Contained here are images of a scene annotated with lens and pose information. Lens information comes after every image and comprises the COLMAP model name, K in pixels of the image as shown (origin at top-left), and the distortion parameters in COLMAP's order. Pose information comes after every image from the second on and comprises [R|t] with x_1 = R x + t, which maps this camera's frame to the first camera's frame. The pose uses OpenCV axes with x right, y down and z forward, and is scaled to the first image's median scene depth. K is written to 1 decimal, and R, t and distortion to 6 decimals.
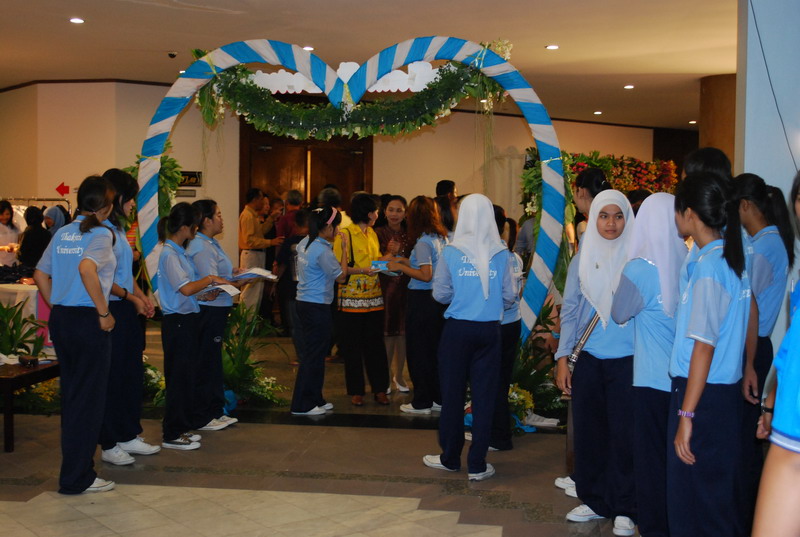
lens RADIAL K [[1101.2, 0, 400.0], [0, 1101.2, 268.5], [0, 0, 1]] dist [-0.029623, -0.022697]
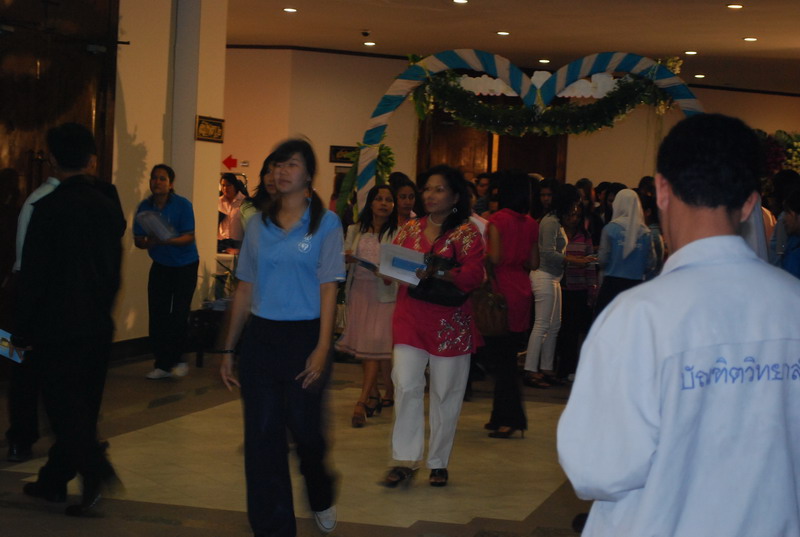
lens RADIAL K [[1811.3, 0, 400.0], [0, 1811.3, 268.5], [0, 0, 1]] dist [-0.006883, 0.210876]
pose [[0.991619, 0.041232, -0.122444, 0.048816], [-0.042732, 0.999040, -0.009647, 0.048769], [0.121928, 0.014798, 0.992429, -0.936434]]
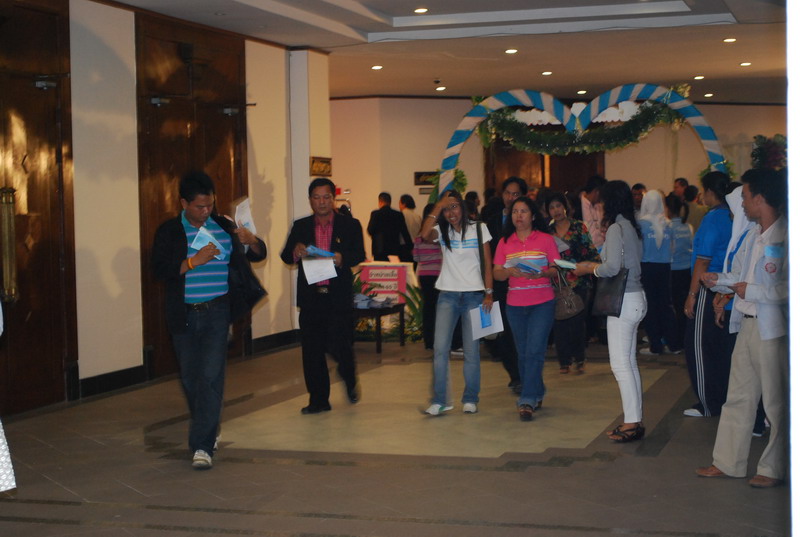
lens RADIAL K [[1501.9, 0, 400.0], [0, 1501.9, 268.5], [0, 0, 1]] dist [0.027260, 0.101514]
pose [[0.984840, -0.023476, -0.171867, 0.059322], [0.022053, 0.999705, -0.010185, 0.052597], [0.172055, 0.006240, 0.985068, -1.044905]]
